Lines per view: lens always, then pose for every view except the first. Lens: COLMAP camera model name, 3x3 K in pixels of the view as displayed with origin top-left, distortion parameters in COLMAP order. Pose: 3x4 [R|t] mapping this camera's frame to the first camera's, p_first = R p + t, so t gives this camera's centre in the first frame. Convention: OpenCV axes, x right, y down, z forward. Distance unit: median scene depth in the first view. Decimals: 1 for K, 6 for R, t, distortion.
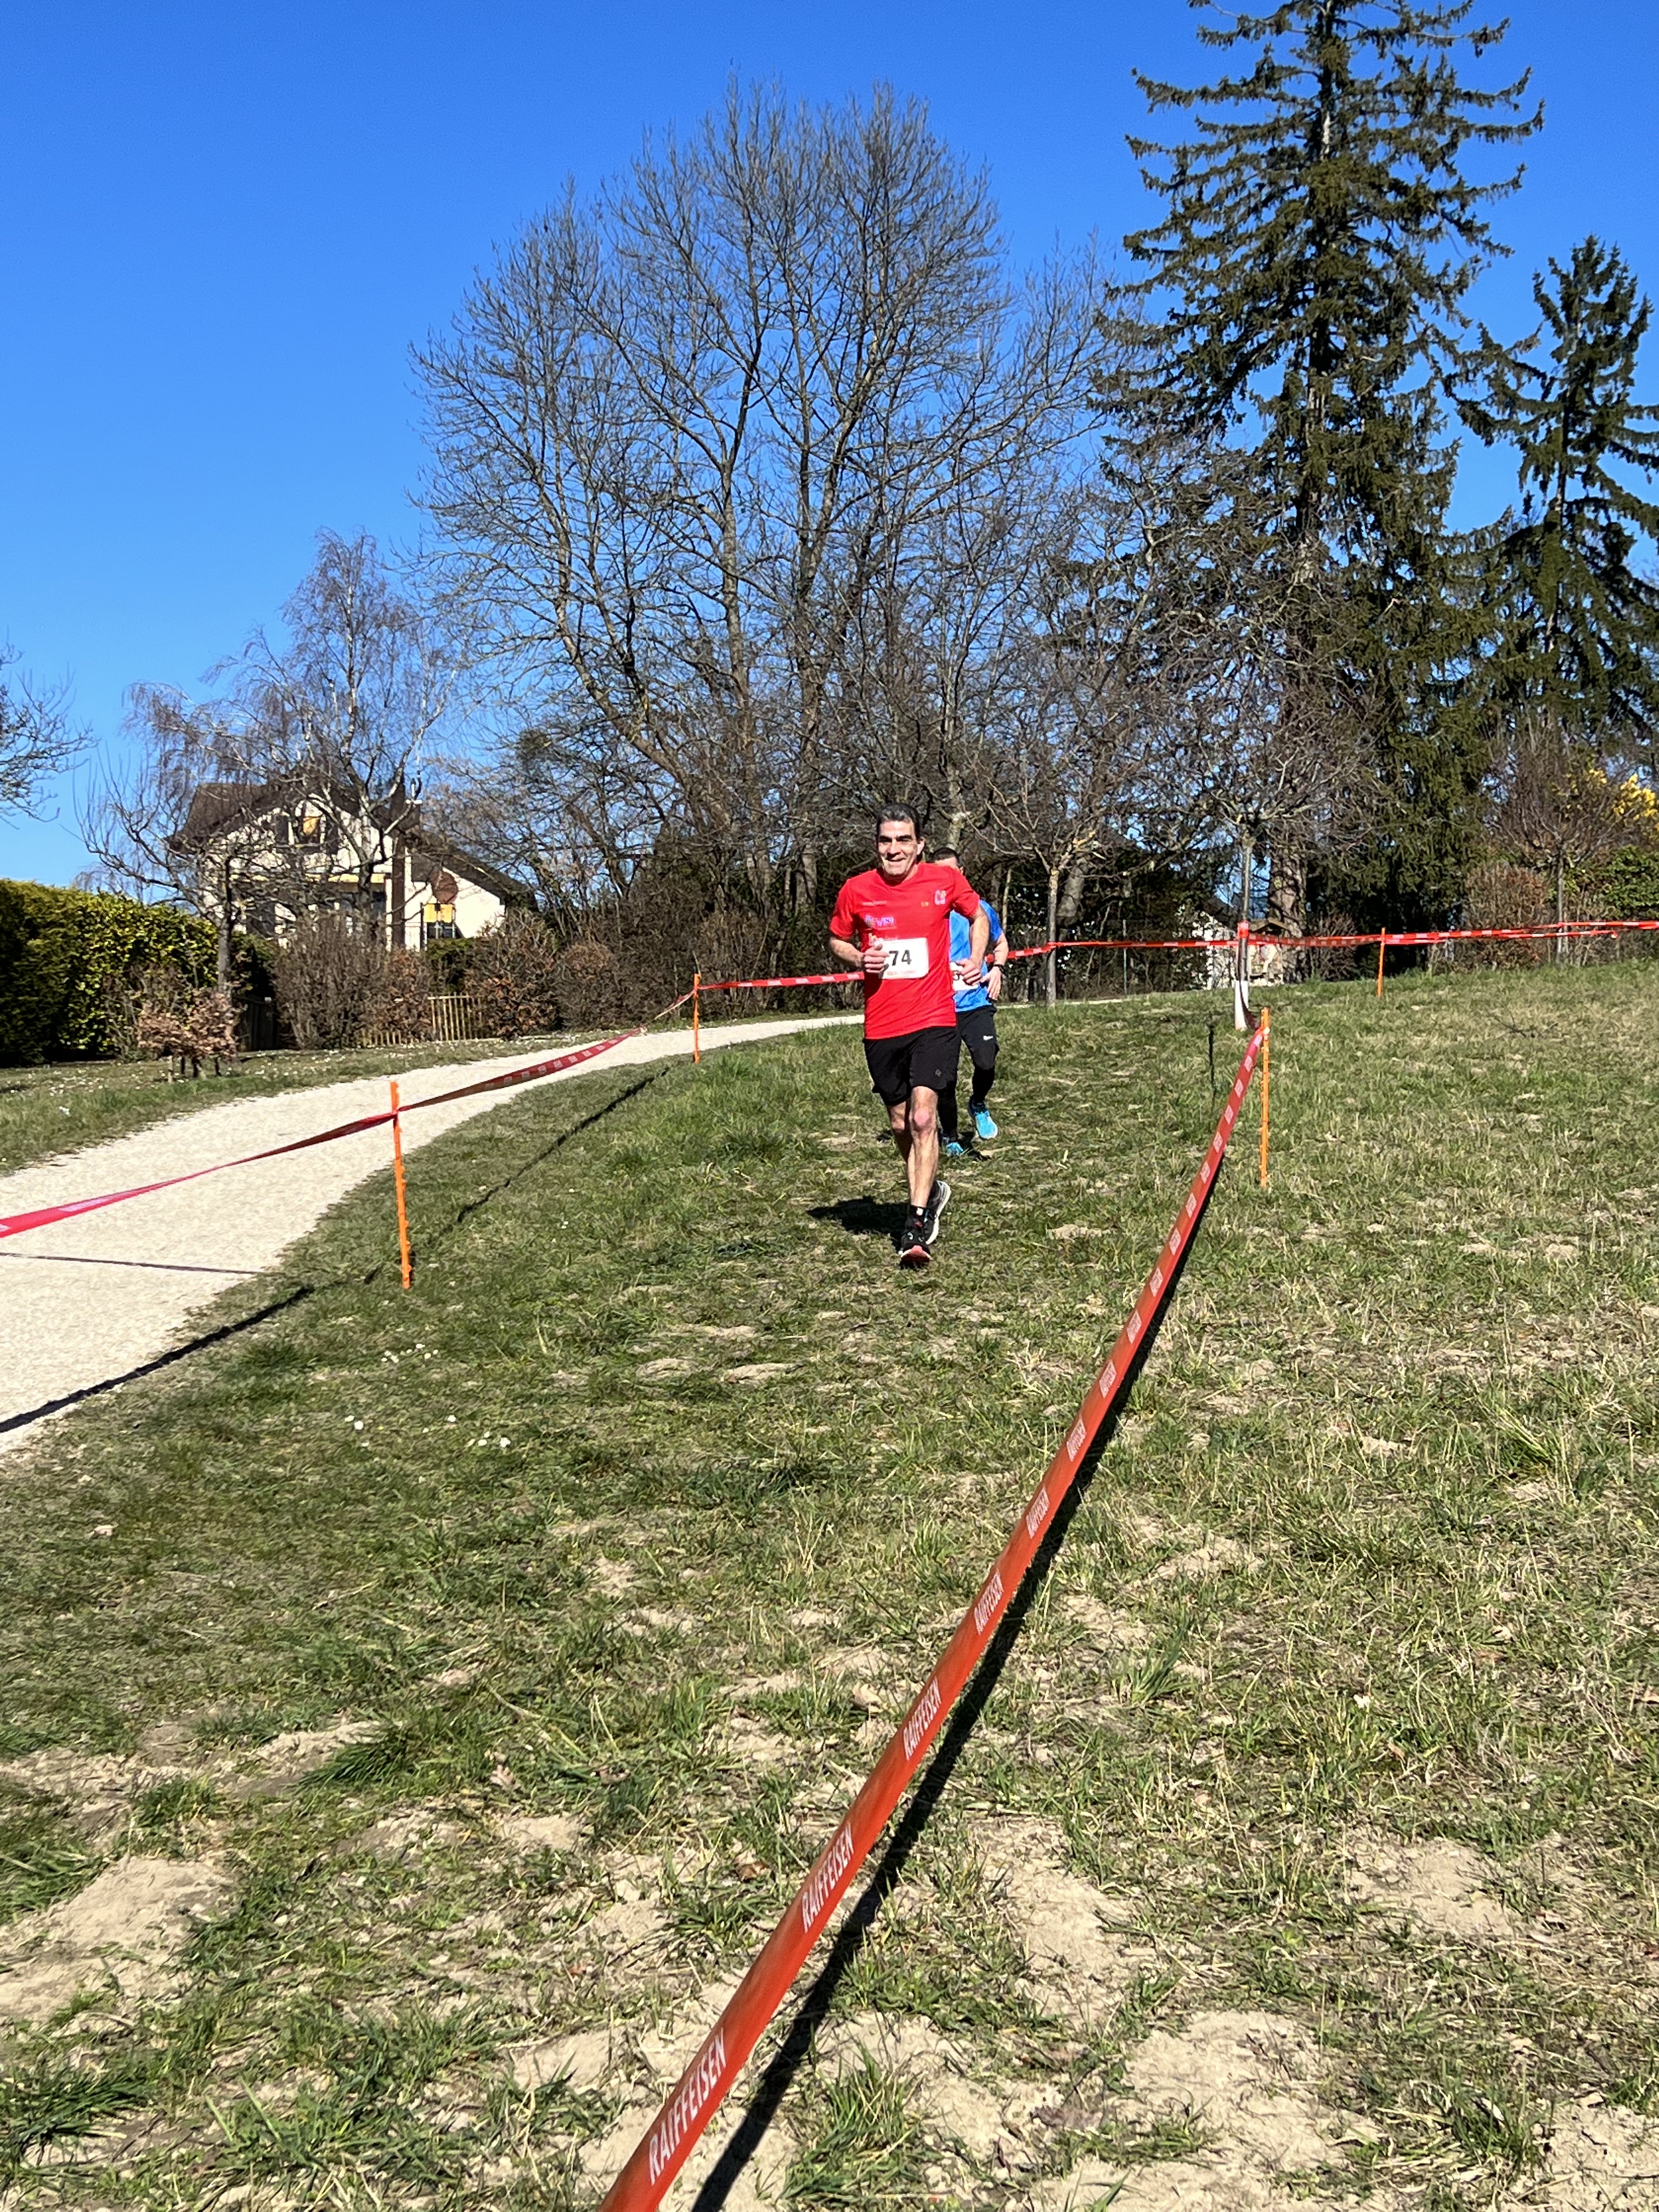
lens RADIAL K [[2939.7, 0, 807.3], [0, 2939.7, 1125.7], [0, 0, 1]] dist [0.220069, -0.674573]
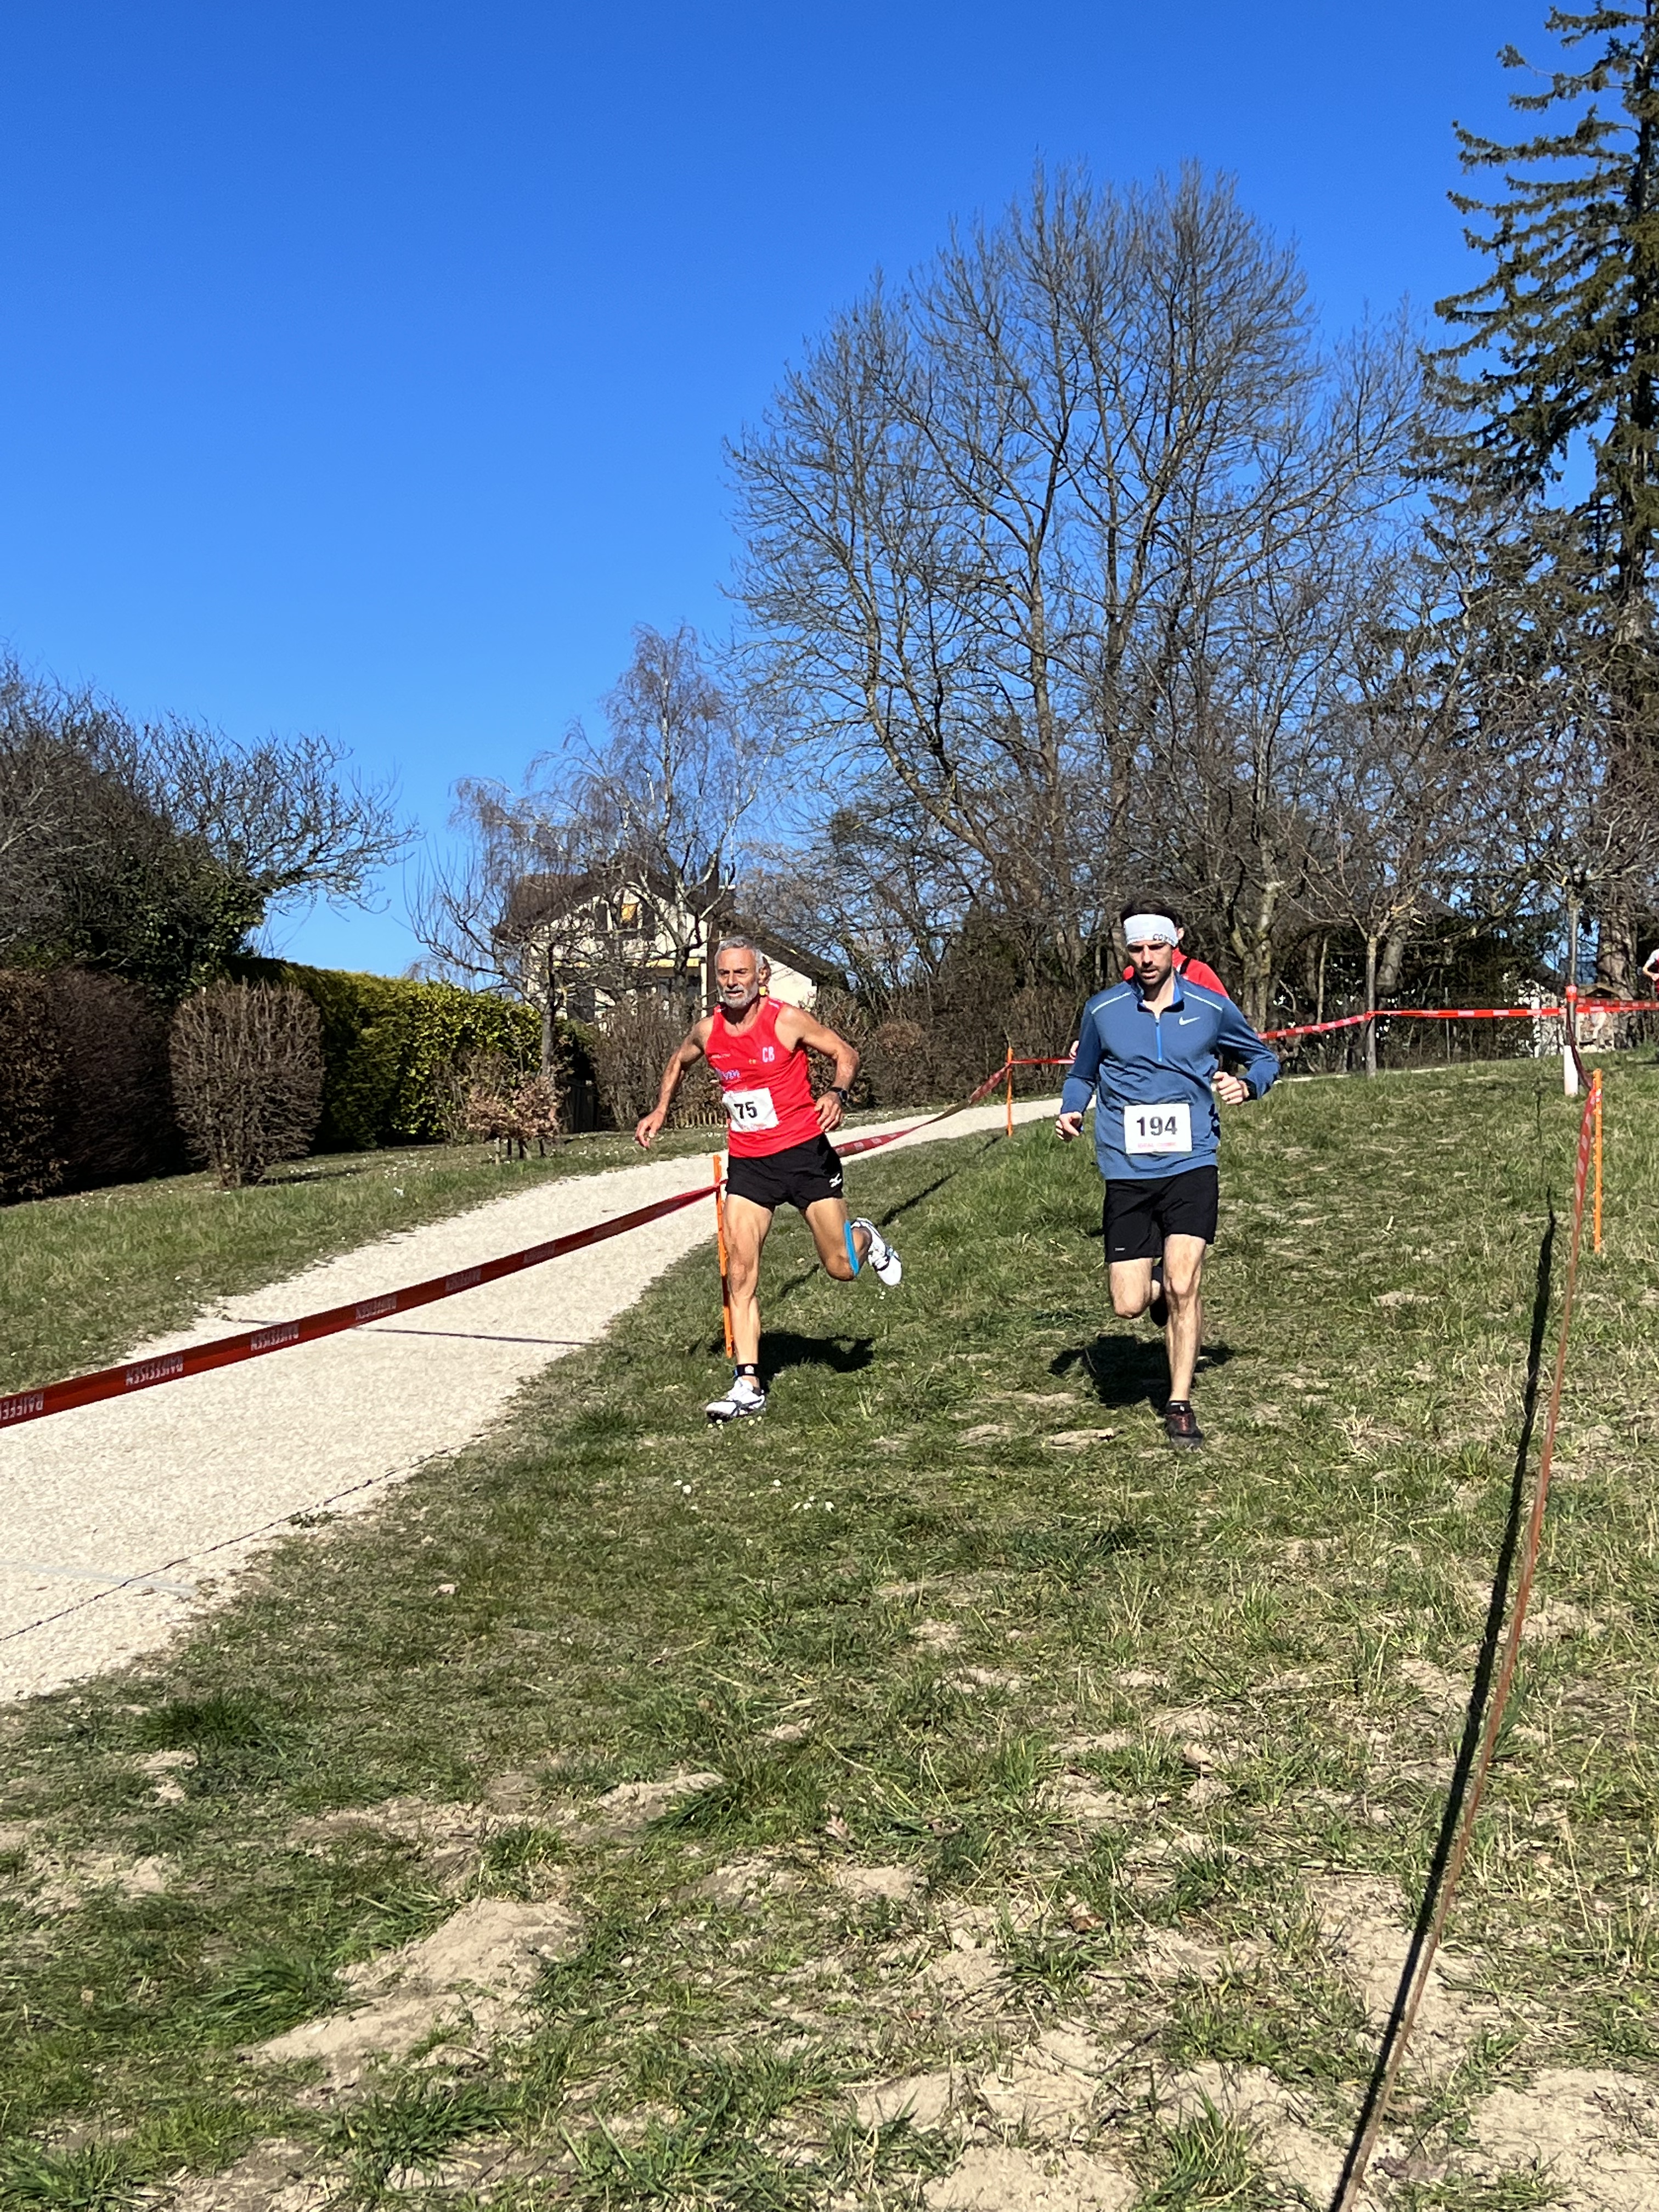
lens RADIAL K [[2940.7, 0, 811.2], [0, 2940.7, 1122.7], [0, 0, 1]] dist [0.217699, -0.663856]
pose [[0.994450, -0.014072, -0.104269, -0.001285], [0.011181, 0.999538, -0.028253, 0.004161], [0.104618, 0.026931, 0.994148, -0.009700]]
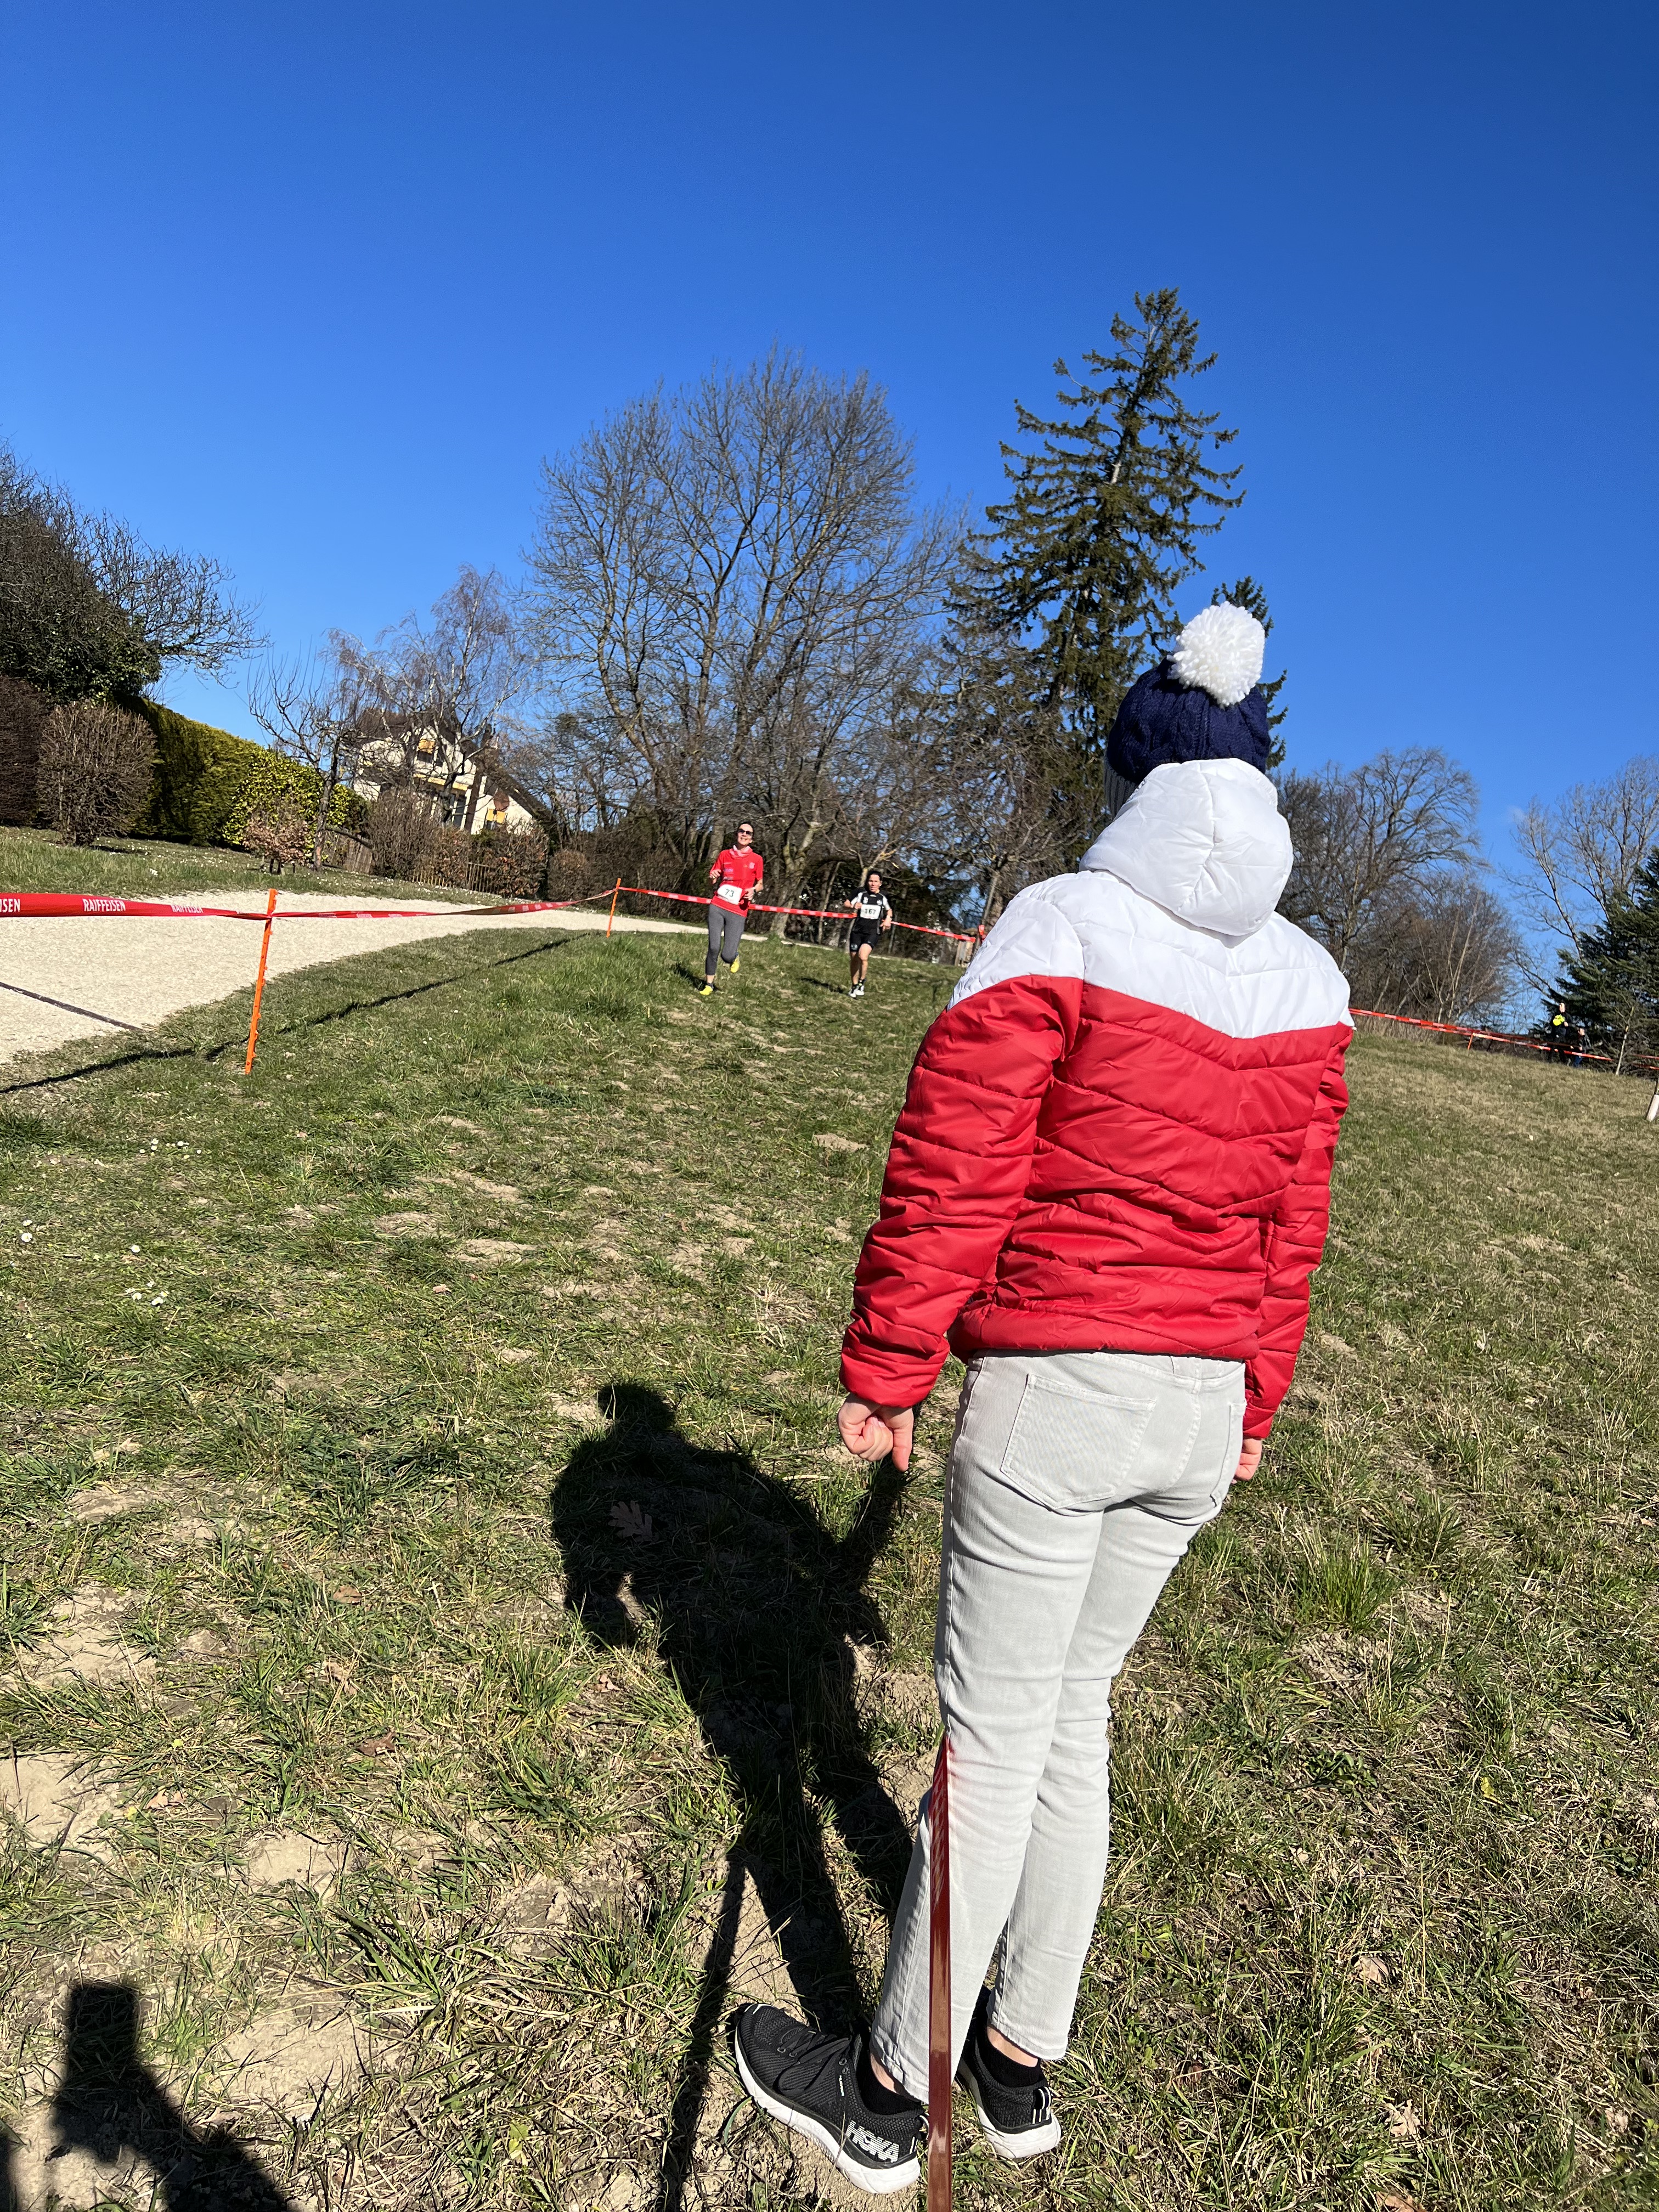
lens RADIAL K [[1648.0, 0, 820.8], [0, 1648.0, 1111.7], [0, 0, 1]] dist [0.120714, -0.271146]
pose [[0.974042, 0.207649, 0.090132, 0.031284], [-0.213162, 0.975382, 0.056498, -0.017087], [-0.076181, -0.074244, 0.994326, 0.474771]]
